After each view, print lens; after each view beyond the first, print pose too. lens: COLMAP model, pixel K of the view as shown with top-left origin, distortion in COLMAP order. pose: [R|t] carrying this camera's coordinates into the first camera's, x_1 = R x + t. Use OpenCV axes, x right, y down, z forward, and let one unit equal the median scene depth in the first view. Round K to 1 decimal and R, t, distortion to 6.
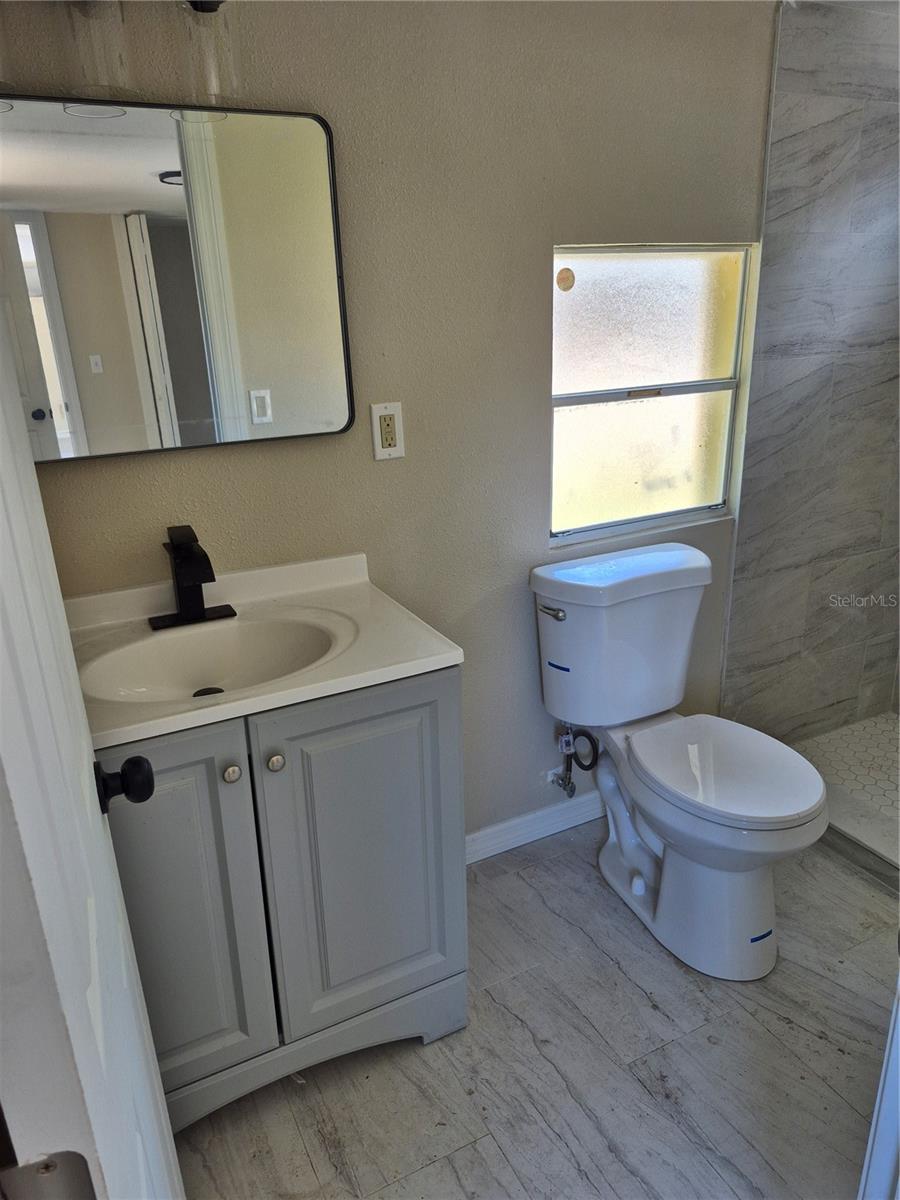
lens RADIAL K [[836.6, 0, 448.1], [0, 836.6, 609.7], [0, 0, 1]] dist [0.084439, -0.113006]
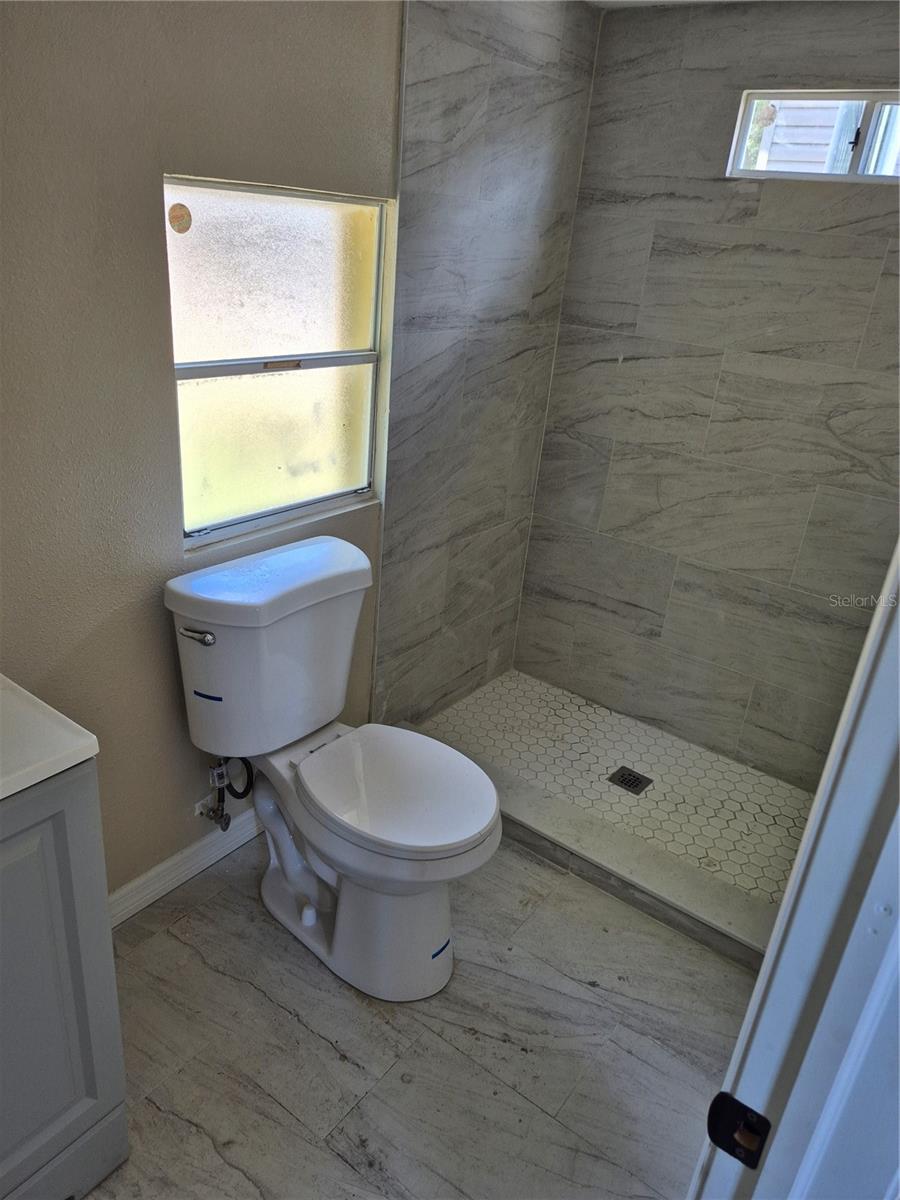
lens RADIAL K [[836.6, 0, 448.1], [0, 836.6, 609.7], [0, 0, 1]] dist [0.084439, -0.113006]
pose [[0.890290, -0.085260, 0.447341, -0.021233], [0.043572, 0.993759, 0.102687, -0.088076], [-0.453304, -0.071929, 0.888449, 0.142094]]
